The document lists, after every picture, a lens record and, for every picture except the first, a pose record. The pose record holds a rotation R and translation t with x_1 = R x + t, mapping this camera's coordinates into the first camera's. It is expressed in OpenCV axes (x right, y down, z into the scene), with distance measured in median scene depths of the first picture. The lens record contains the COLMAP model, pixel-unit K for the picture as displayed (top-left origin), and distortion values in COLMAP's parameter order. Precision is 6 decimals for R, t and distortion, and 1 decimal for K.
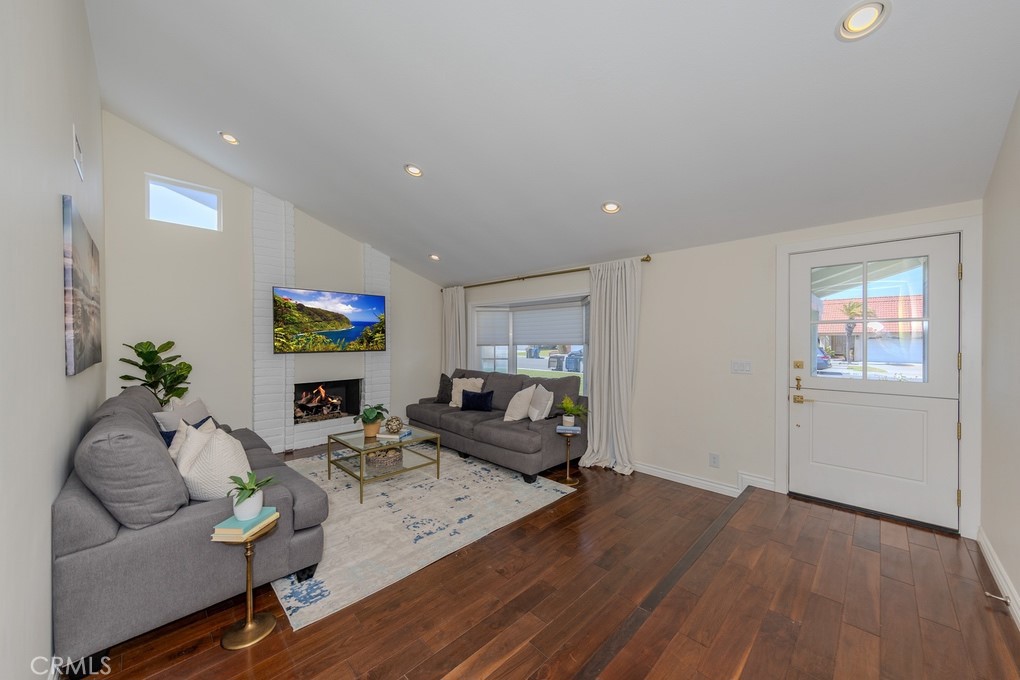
lens RADIAL K [[369.4, 0, 510.0], [0, 369.4, 340.0], [0, 0, 1]] dist [-0.000572, -0.000061]
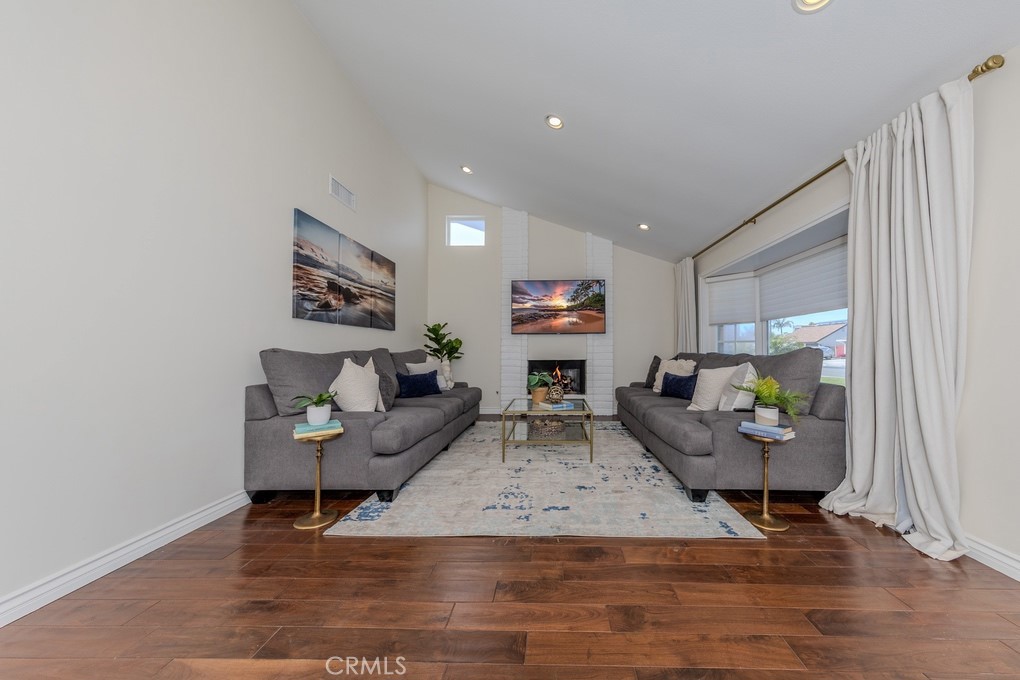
lens RADIAL K [[331.5, 0, 542.4], [0, 331.5, 340.1], [0, 0, 1]] dist [0.001458, -0.000017]
pose [[0.689013, -0.023176, -0.724378, 0.279735], [-0.001057, 0.999455, -0.032982, 0.109501], [0.724748, 0.023490, 0.688614, 0.357047]]
